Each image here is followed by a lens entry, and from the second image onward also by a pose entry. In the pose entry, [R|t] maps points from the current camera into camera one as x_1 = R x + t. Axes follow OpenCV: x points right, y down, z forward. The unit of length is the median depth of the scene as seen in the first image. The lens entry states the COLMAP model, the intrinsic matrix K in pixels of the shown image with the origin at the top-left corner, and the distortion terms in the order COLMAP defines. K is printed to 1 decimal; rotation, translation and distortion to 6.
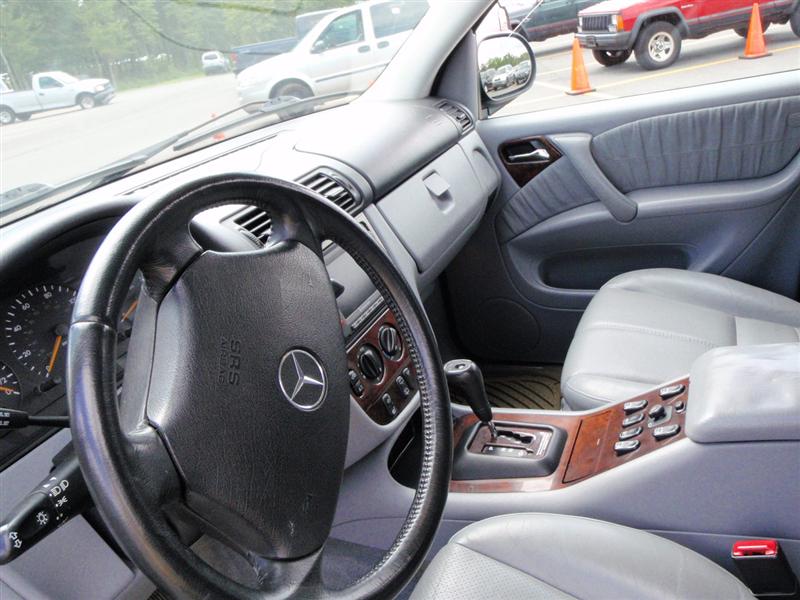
lens RADIAL K [[689.4, 0, 400.0], [0, 689.4, 300.0], [0, 0, 1]] dist [-0.039353, -0.001605]
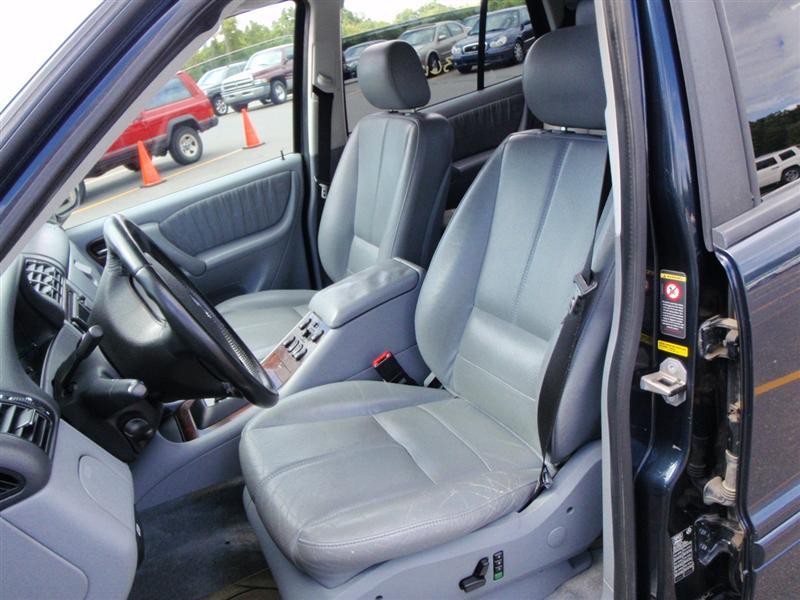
lens RADIAL K [[689.4, 0, 400.0], [0, 689.4, 300.0], [0, 0, 1]] dist [-0.039353, -0.001605]
pose [[0.670831, -0.236331, 0.702946, -0.421113], [0.366543, 0.929655, -0.037246, 0.143744], [-0.644695, 0.282646, 0.710267, -0.281076]]
